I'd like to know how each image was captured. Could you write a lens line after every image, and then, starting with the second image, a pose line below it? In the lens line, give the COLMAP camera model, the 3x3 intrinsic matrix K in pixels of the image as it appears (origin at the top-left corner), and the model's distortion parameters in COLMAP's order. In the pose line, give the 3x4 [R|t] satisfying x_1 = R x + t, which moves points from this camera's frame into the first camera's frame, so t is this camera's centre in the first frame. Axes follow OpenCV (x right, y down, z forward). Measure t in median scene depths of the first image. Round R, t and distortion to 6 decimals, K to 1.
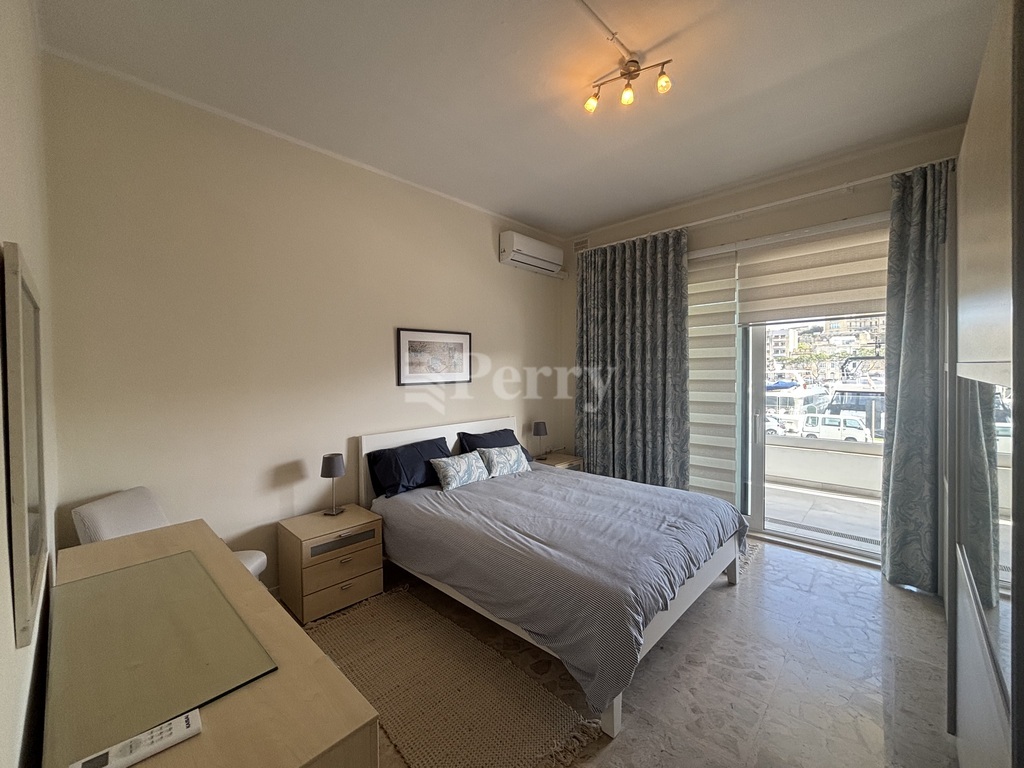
lens RADIAL K [[409.1, 0, 512.0], [0, 409.1, 384.0], [0, 0, 1]] dist [-0.032331, -0.000077]
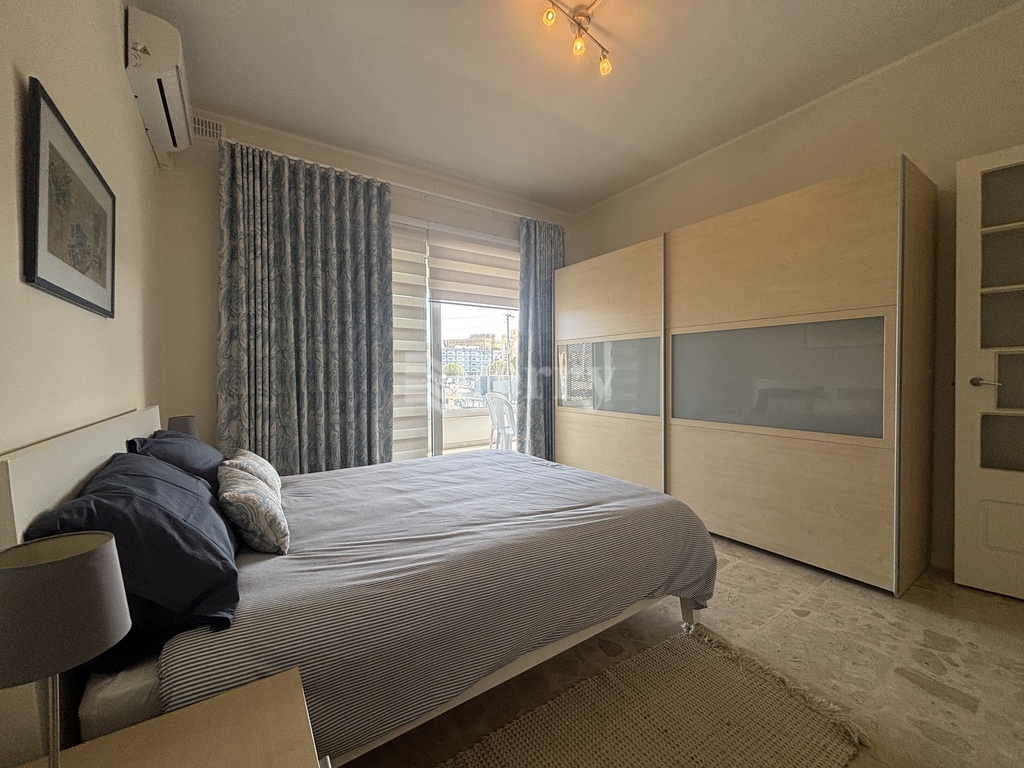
lens RADIAL K [[409.4, 0, 512.0], [0, 409.4, 384.0], [0, 0, 1]] dist [-0.000410, -0.000341]
pose [[0.197186, -0.011854, 0.980294, -0.526310], [0.031702, 0.999481, 0.005709, 0.087977], [-0.979853, 0.029951, 0.197460, 0.662117]]
